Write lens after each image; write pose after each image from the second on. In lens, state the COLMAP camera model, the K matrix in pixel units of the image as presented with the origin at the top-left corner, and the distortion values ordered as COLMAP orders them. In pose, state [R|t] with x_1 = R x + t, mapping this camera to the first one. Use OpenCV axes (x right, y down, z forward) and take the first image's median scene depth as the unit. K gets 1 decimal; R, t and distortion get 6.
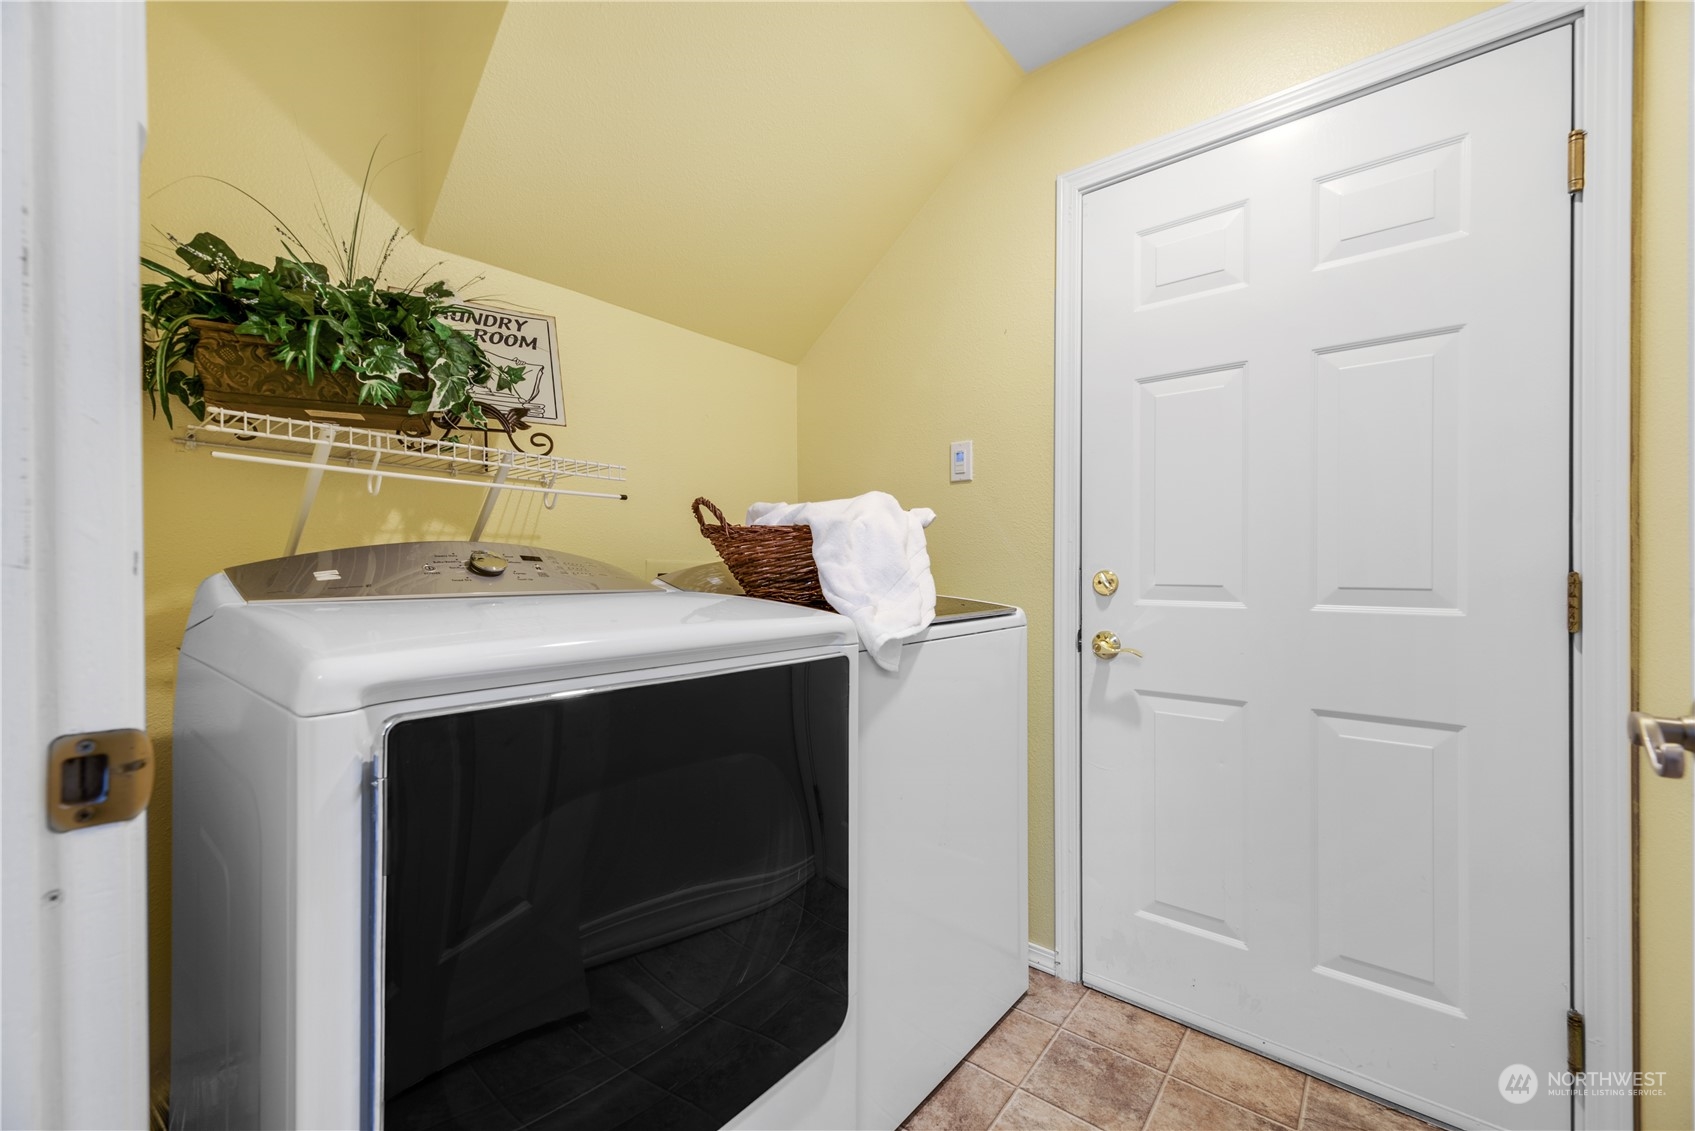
lens RADIAL K [[690.2, 0, 847.9], [0, 690.2, 567.4], [0, 0, 1]] dist [-0.003222, -0.001269]
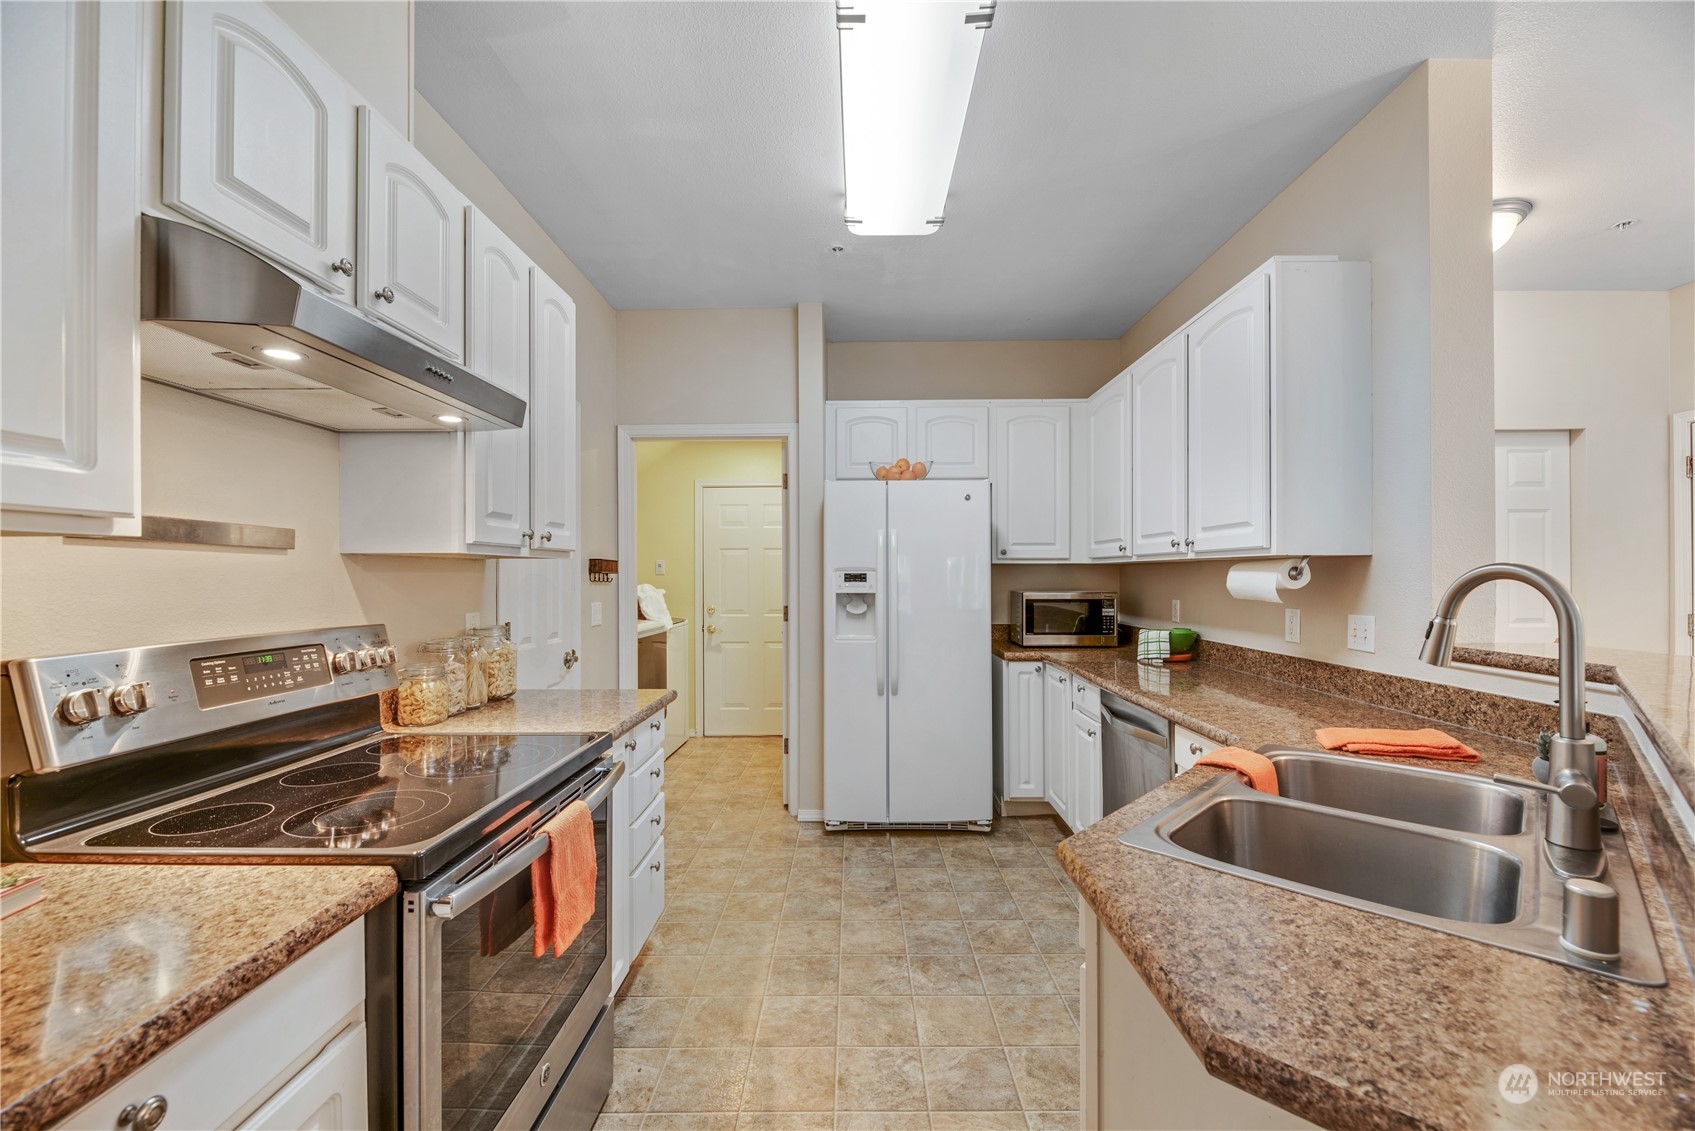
lens RADIAL K [[690.2, 0, 843.9], [0, 690.2, 571.6], [0, 0, 1]] dist [-0.003222, -0.001269]
pose [[0.801412, -0.003438, 0.598103, -1.087079], [0.008040, 0.999955, -0.005024, -0.139317], [-0.598059, 0.008835, 0.801403, -2.017906]]
